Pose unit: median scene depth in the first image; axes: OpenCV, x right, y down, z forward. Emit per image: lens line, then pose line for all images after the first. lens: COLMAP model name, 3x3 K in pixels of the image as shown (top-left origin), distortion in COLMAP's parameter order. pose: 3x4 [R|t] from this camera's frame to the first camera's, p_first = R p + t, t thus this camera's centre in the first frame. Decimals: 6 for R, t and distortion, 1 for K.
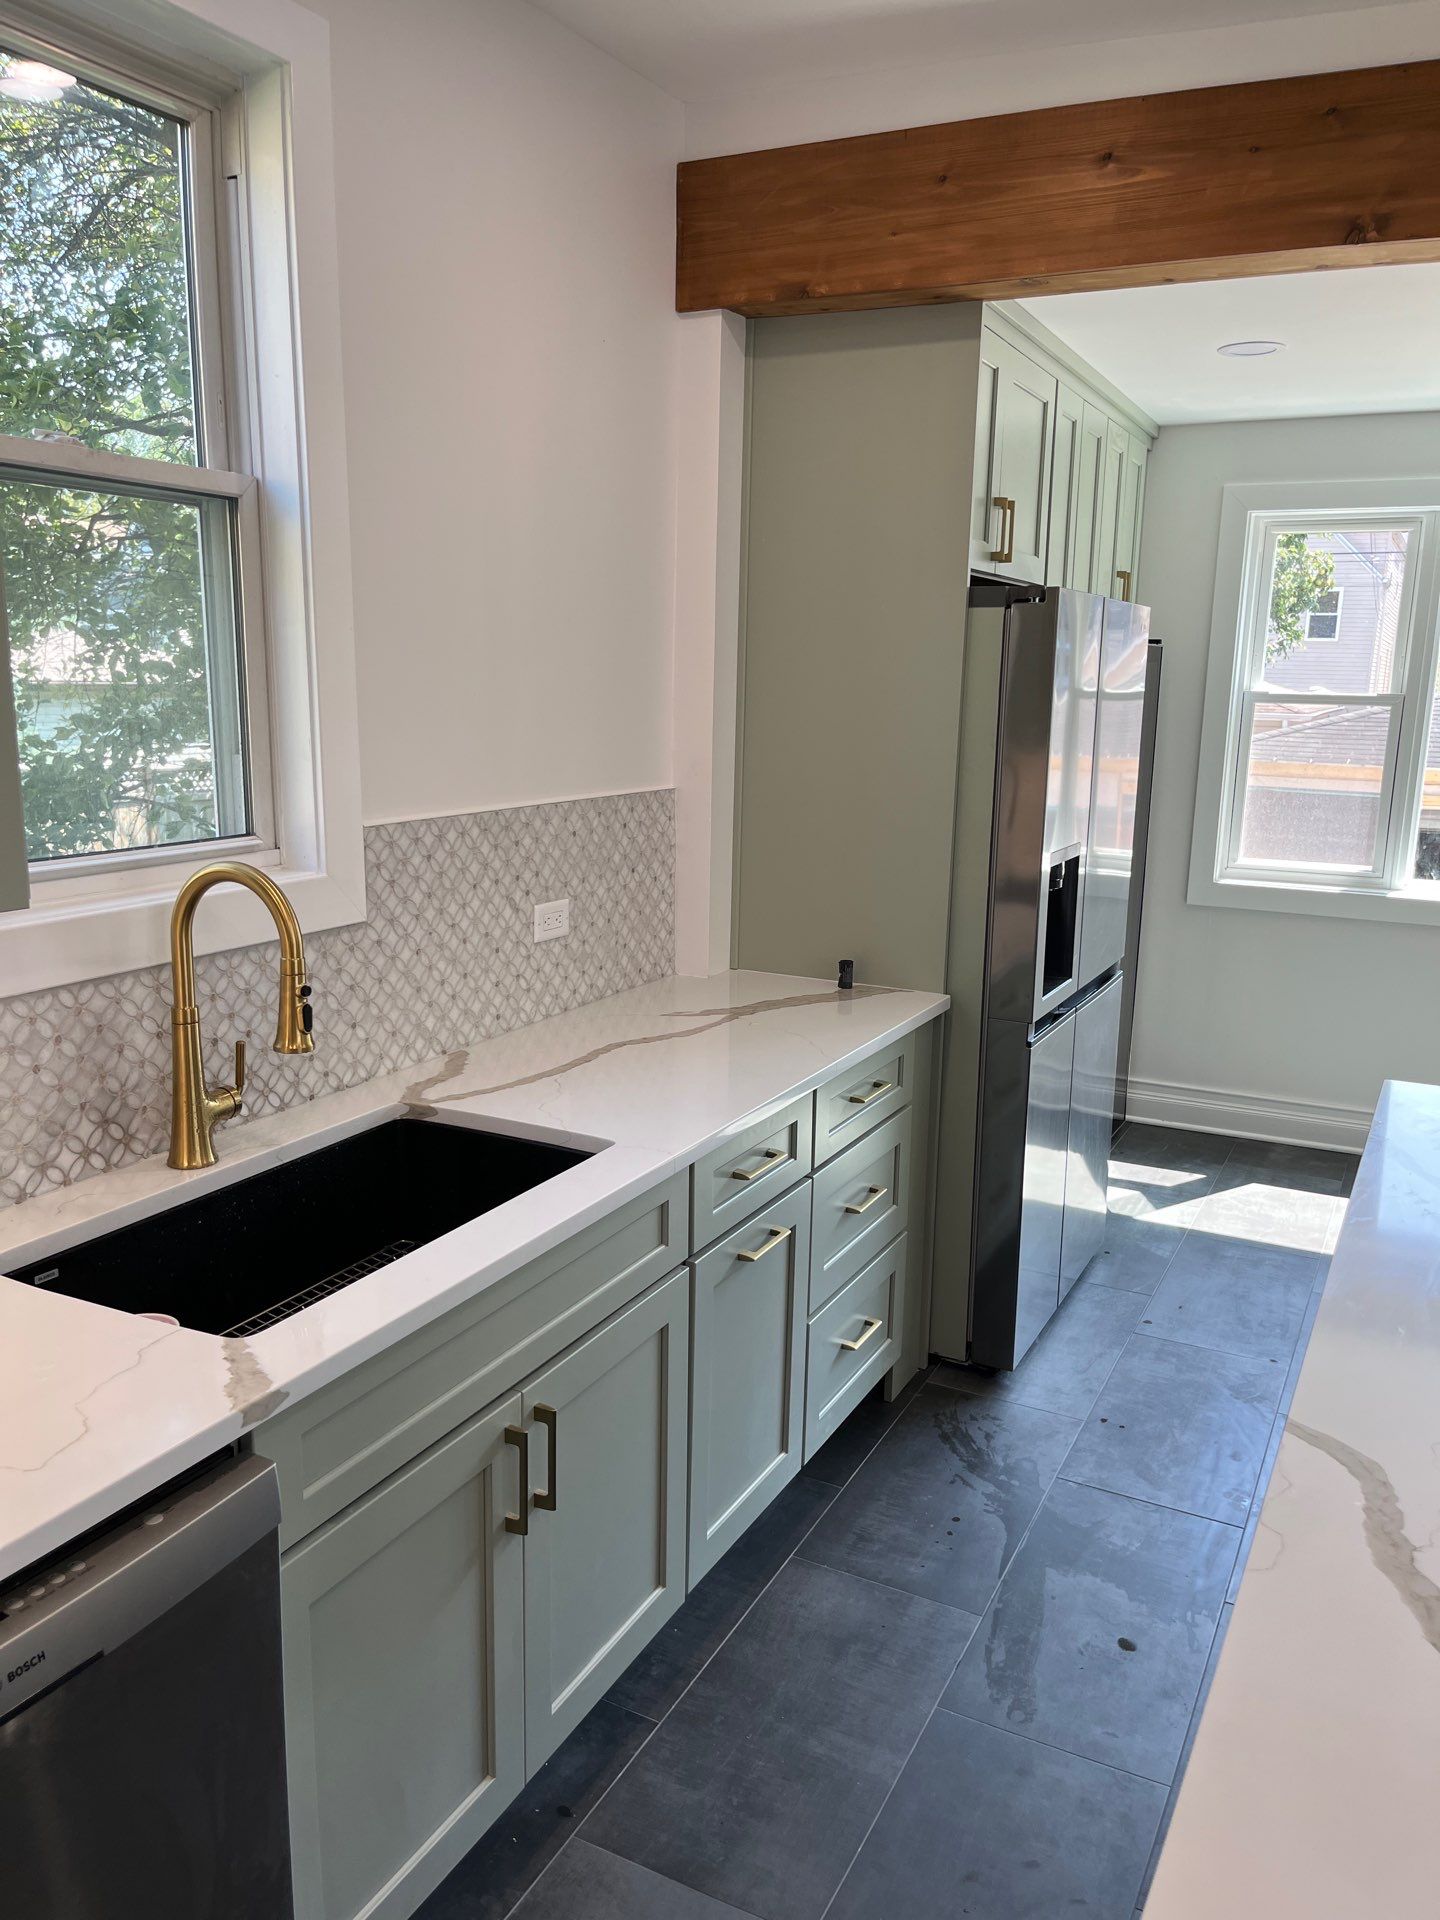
lens RADIAL K [[1451.9, 0, 730.1], [0, 1451.9, 965.0], [0, 0, 1]] dist [0.056394, -0.081257]
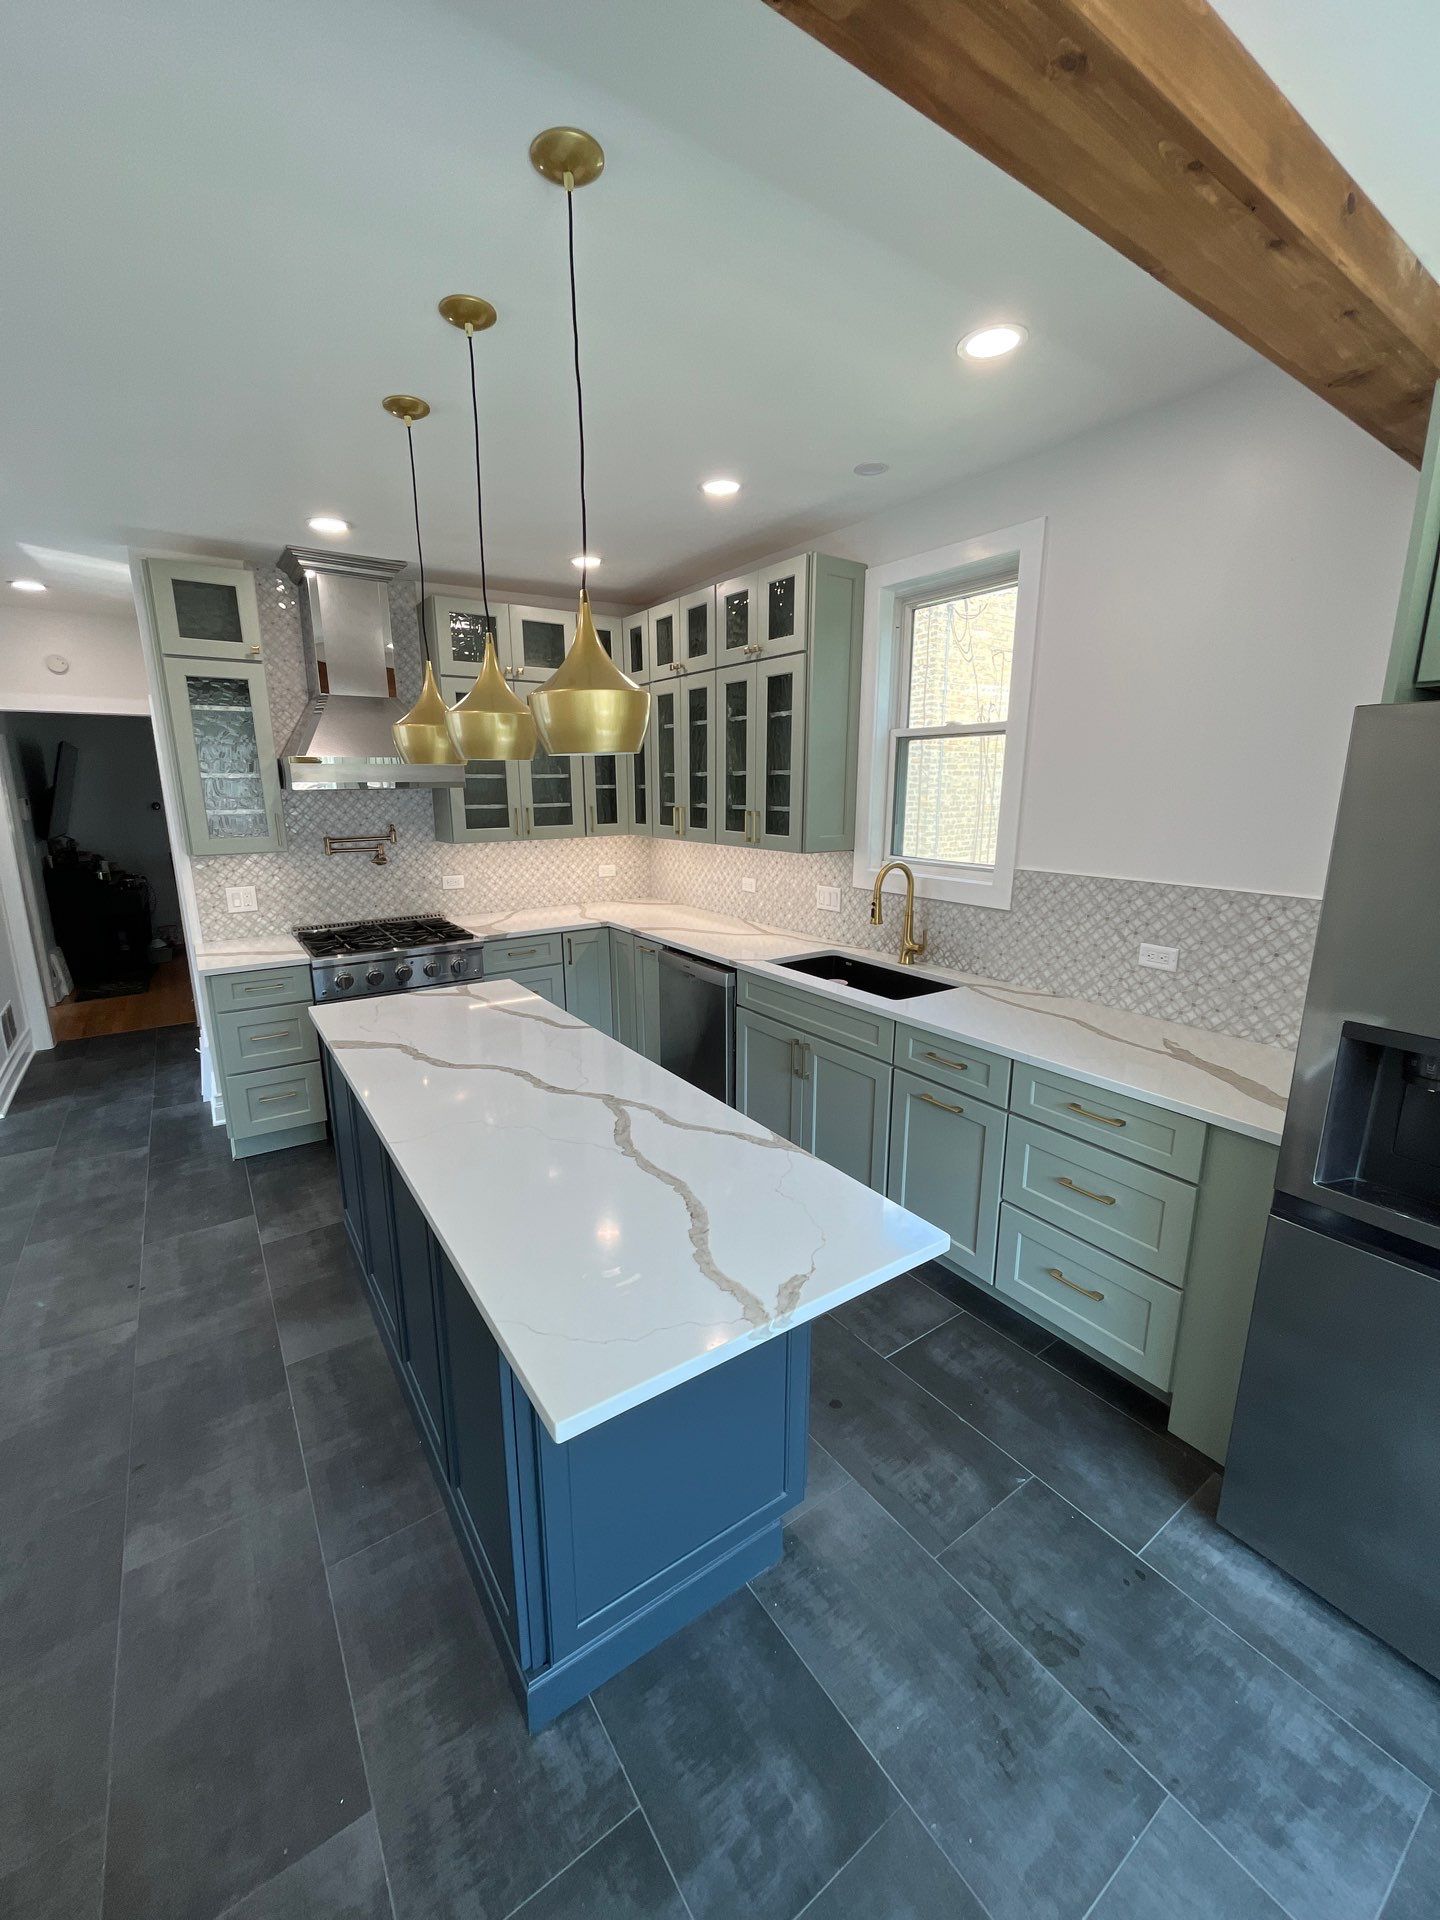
lens RADIAL K [[773.5, 0, 715.7], [0, 773.5, 956.6], [0, 0, 1]] dist [-0.003599, 0.000015]
pose [[-0.476465, 0.174620, -0.861678, 0.881990], [-0.182284, 0.939161, 0.291116, -0.199497], [0.860089, 0.295777, -0.415647, 0.983492]]
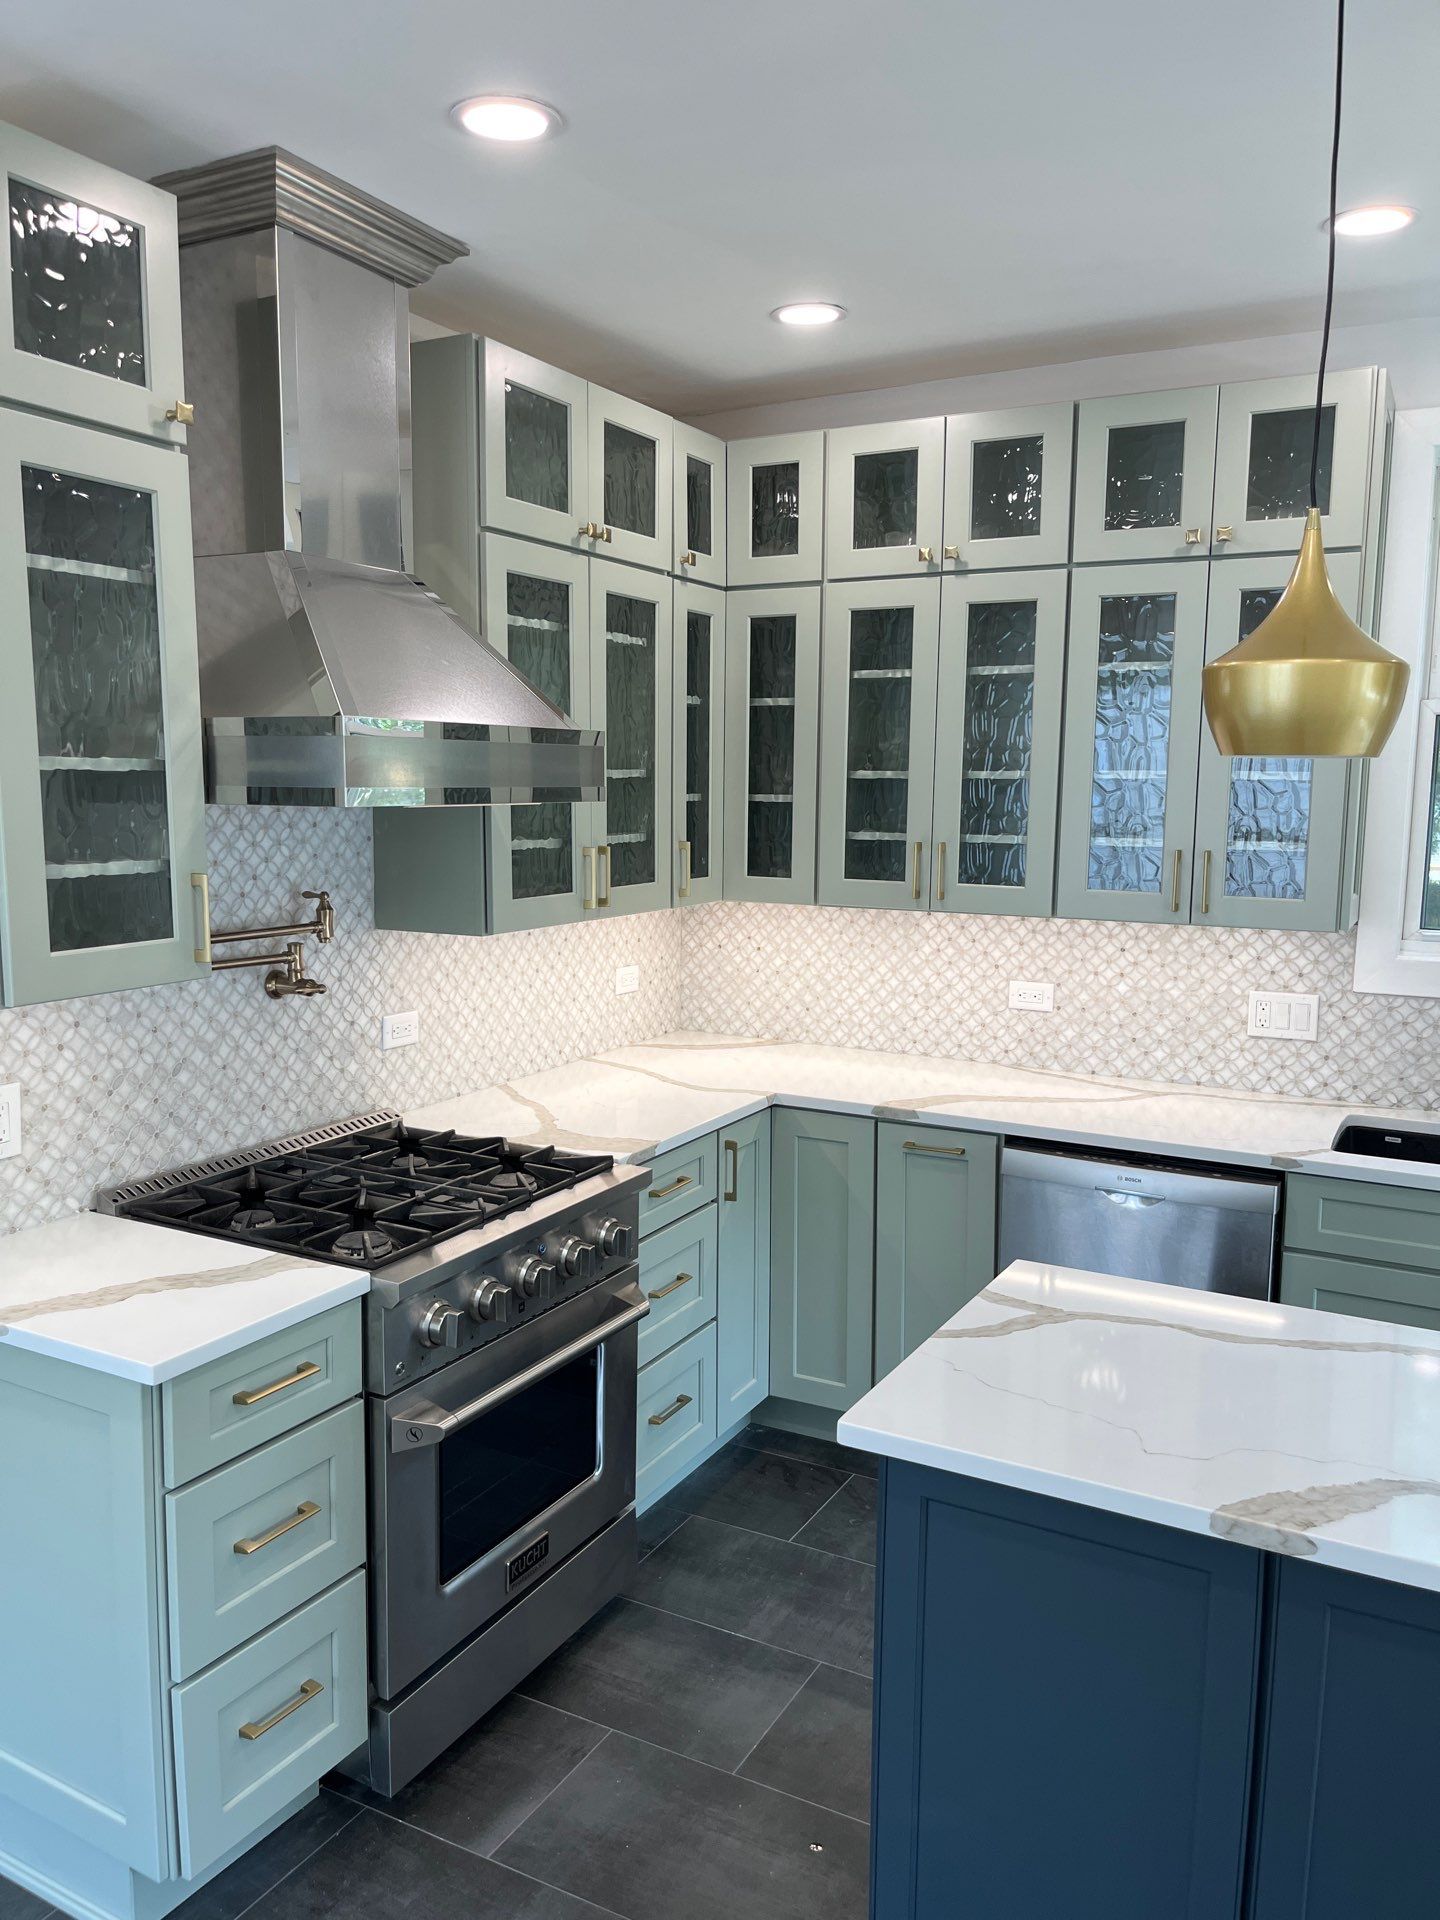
lens RADIAL K [[1451.9, 0, 720.6], [0, 1451.9, 965.2], [0, 0, 1]] dist [0.056394, -0.081257]
pose [[-0.026053, 0.105723, -0.994054, 0.923894], [-0.209293, 0.971777, 0.108839, -0.020349], [0.977506, 0.210884, -0.003191, 0.068093]]
